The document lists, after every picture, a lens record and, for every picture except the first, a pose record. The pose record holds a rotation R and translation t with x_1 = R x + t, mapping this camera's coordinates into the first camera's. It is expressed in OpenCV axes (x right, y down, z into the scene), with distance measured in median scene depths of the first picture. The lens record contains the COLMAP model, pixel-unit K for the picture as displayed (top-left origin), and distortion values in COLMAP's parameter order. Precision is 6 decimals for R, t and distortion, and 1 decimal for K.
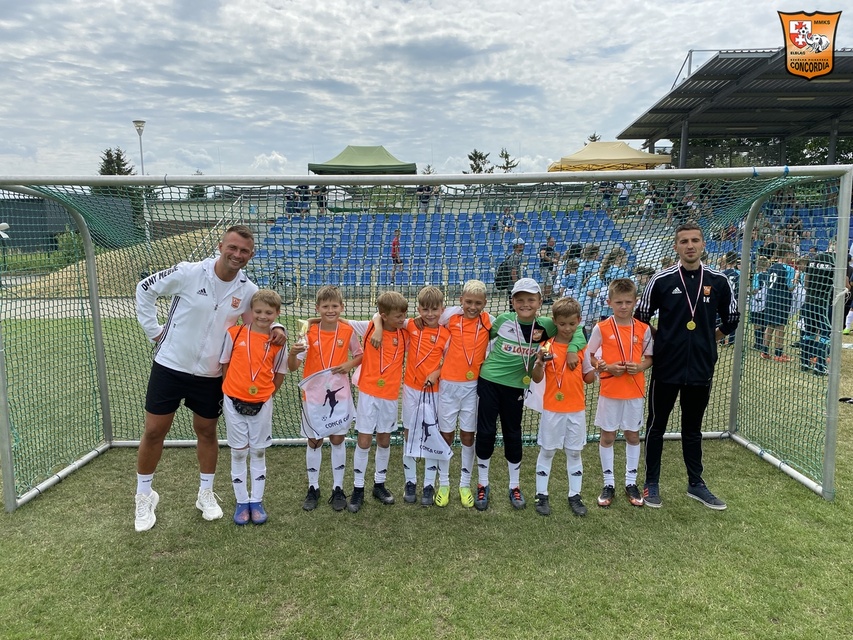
lens RADIAL K [[634.7, 0, 425.5], [0, 634.7, 319.2], [0, 0, 1]] dist [-0.002033, -0.003442]
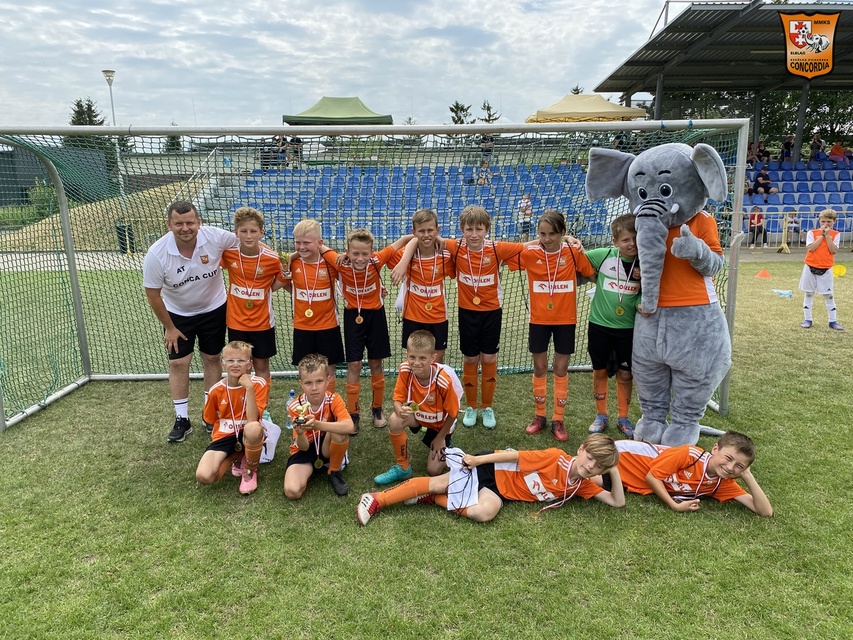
lens RADIAL K [[634.7, 0, 426.2], [0, 634.7, 324.8], [0, 0, 1]] dist [-0.002033, -0.003442]
pose [[0.999642, -0.004175, 0.026438, 0.042825], [0.002122, 0.997013, 0.077204, 0.019167], [-0.026681, -0.077120, 0.996665, -0.076659]]
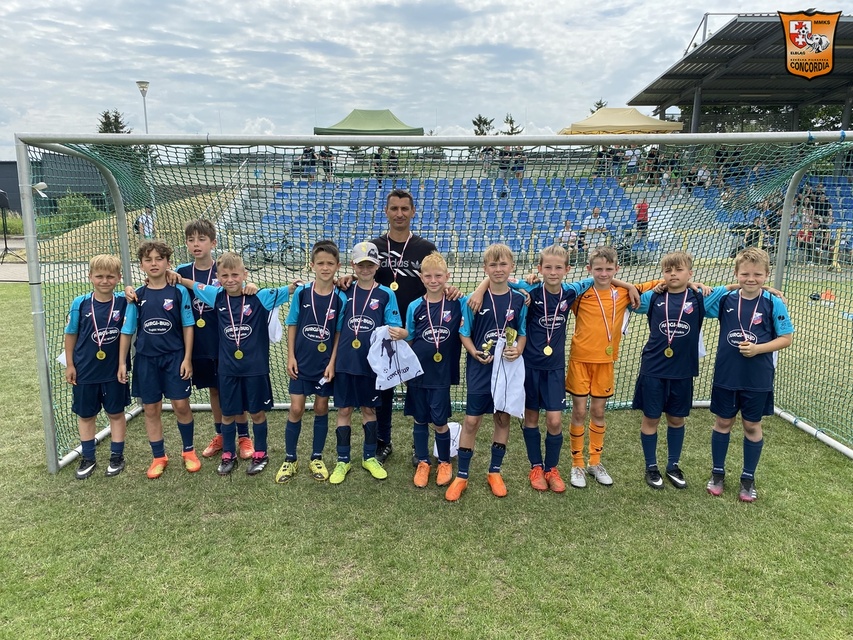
lens RADIAL K [[634.7, 0, 426.3], [0, 634.7, 319.4], [0, 0, 1]] dist [-0.002033, -0.003442]
pose [[0.999958, 0.008812, 0.002460, -0.043916], [-0.008926, 0.998678, 0.050622, 0.003376], [-0.002011, -0.050642, 0.998715, 0.005975]]
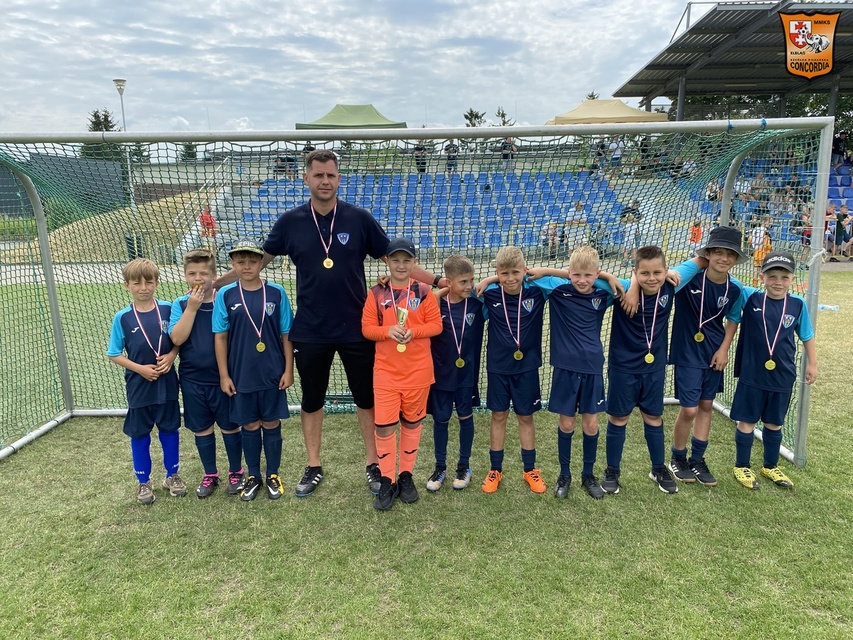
lens RADIAL K [[634.7, 0, 425.5], [0, 634.7, 321.8], [0, 0, 1]] dist [-0.002033, -0.003442]
pose [[0.999979, -0.005610, 0.003284, 0.037144], [0.005397, 0.998083, 0.061647, -0.000547], [-0.003623, -0.061628, 0.998093, 0.026828]]
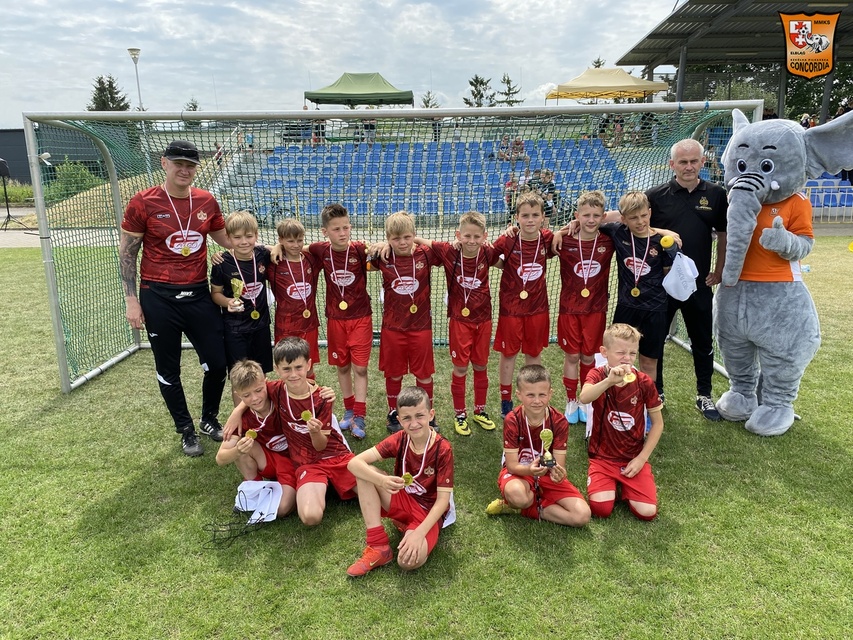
lens RADIAL K [[634.7, 0, 427.1], [0, 634.7, 321.9], [0, 0, 1]] dist [-0.002033, -0.003442]
pose [[0.999995, -0.002903, -0.000765, 0.028225], [0.002970, 0.993916, 0.110103, 0.021007], [0.000441, -0.110105, 0.993920, -0.128972]]
